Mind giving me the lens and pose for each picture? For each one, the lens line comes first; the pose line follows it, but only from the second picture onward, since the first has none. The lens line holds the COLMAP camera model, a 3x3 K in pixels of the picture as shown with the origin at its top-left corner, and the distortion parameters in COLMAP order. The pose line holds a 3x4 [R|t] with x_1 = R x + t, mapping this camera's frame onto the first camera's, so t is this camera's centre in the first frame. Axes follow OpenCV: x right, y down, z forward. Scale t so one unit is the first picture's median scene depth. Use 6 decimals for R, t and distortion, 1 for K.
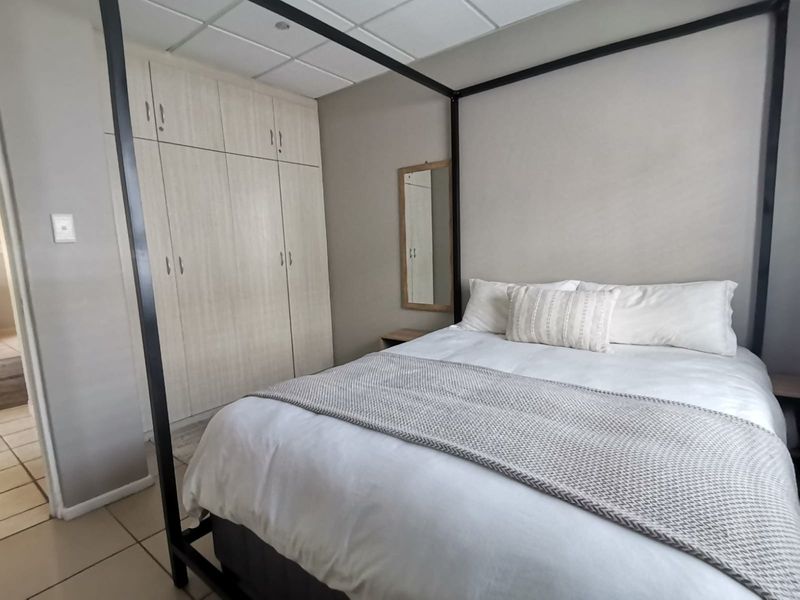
lens RADIAL K [[405.9, 0, 399.2], [0, 405.9, 301.1], [0, 0, 1]] dist [-0.003289, -0.007434]
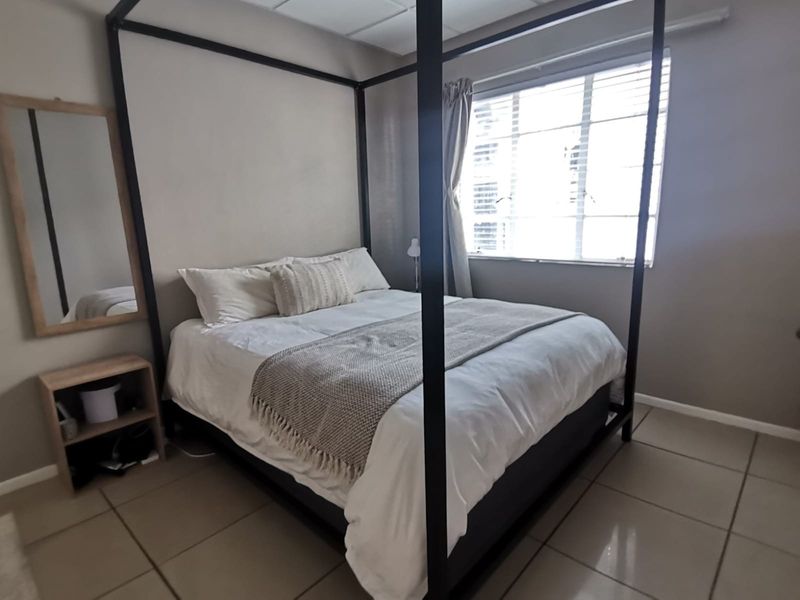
lens RADIAL K [[435.6, 0, 398.5], [0, 435.6, 299.8], [0, 0, 1]] dist [0.003907, 0.000639]
pose [[0.076428, -0.156008, 0.984795, -1.000701], [0.158784, 0.976983, 0.142447, -0.075774], [-0.984351, 0.145482, 0.099440, 0.730978]]
